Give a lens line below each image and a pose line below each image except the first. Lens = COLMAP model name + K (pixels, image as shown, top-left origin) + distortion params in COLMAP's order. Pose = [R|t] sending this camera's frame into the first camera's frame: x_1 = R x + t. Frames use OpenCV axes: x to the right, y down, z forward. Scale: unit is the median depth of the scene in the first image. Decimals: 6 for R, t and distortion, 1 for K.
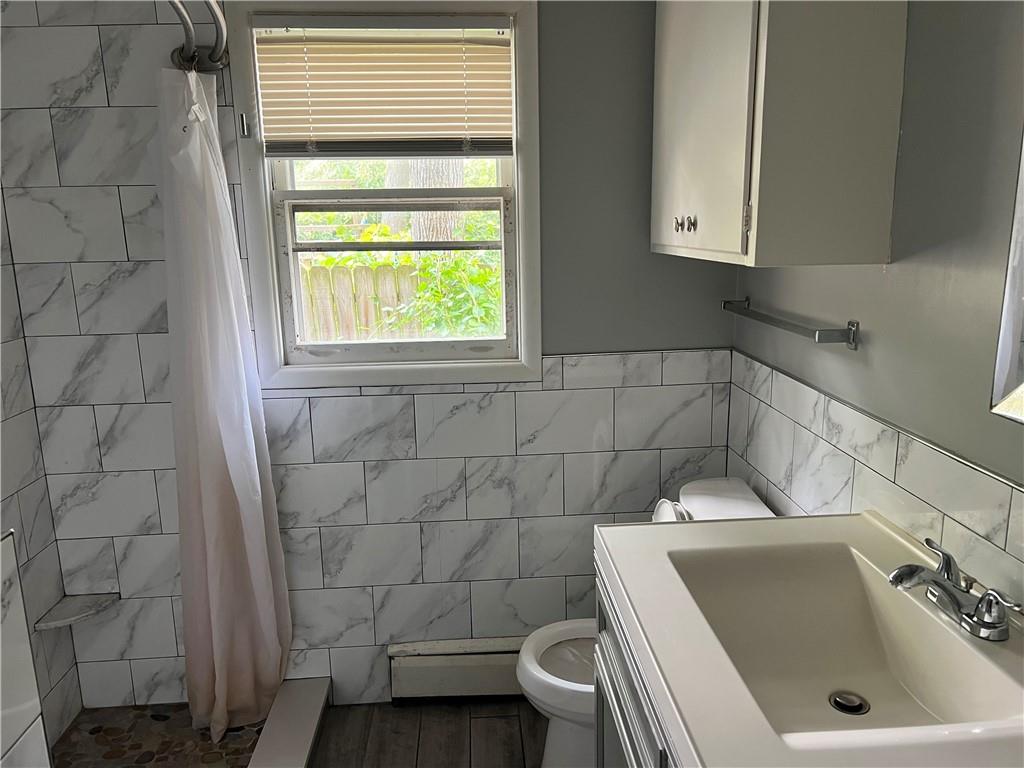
lens RADIAL K [[773.0, 0, 521.7], [0, 773.0, 393.5], [0, 0, 1]] dist [0.053187, -0.048045]
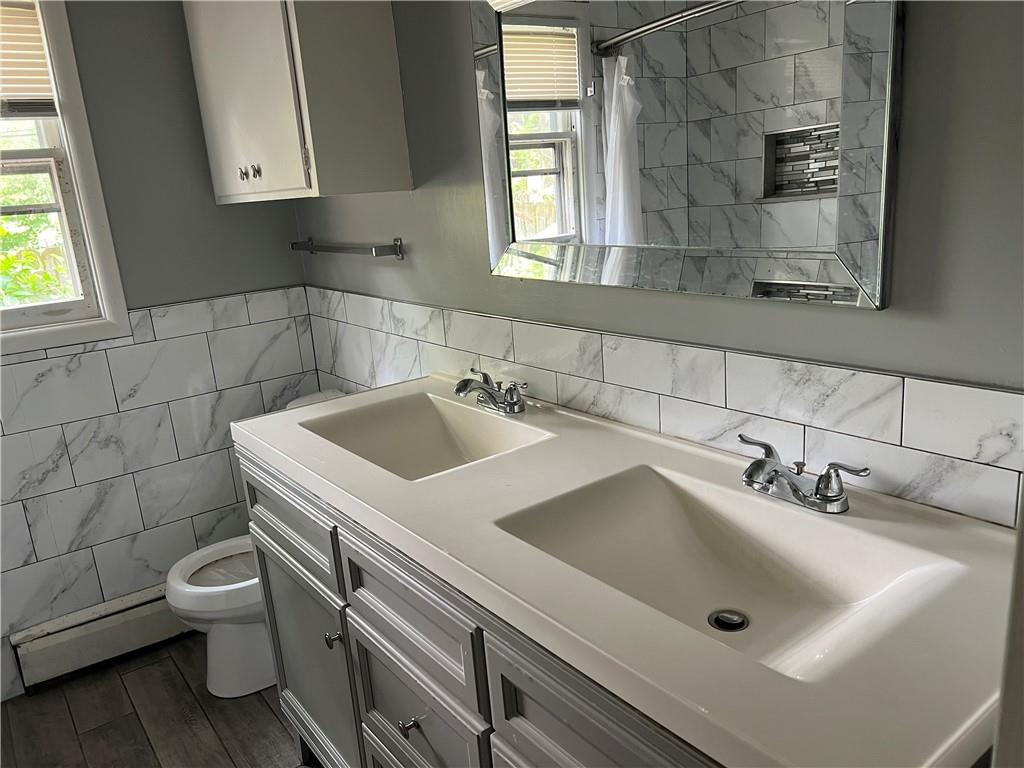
lens RADIAL K [[773.0, 0, 513.9], [0, 773.0, 379.6], [0, 0, 1]] dist [0.053187, -0.048045]
pose [[0.841016, -0.181809, 0.509546, -0.090770], [0.178192, 0.982378, 0.056409, 0.077244], [-0.510822, 0.043356, 0.858593, -0.164689]]
